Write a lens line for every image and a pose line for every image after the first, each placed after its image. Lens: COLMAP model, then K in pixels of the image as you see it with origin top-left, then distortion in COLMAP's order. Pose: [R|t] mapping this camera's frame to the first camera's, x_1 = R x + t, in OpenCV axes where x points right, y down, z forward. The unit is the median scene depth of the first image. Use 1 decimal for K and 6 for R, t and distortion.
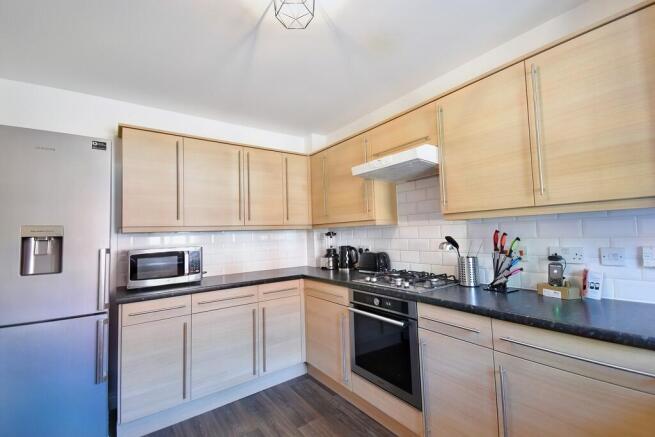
lens RADIAL K [[274.6, 0, 327.5], [0, 274.6, 218.5], [0, 0, 1]] dist [-0.000146, -0.000541]
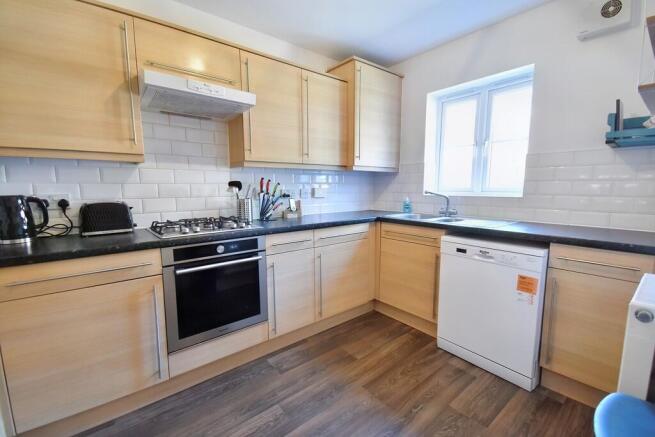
lens RADIAL K [[280.7, 0, 327.5], [0, 280.7, 218.5], [0, 0, 1]] dist [-0.000613, -0.000149]
pose [[-0.038465, -0.089113, 0.995279, -0.704562], [-0.055341, 0.994677, 0.086920, 0.093726], [-0.997726, -0.051737, -0.043191, 0.643216]]
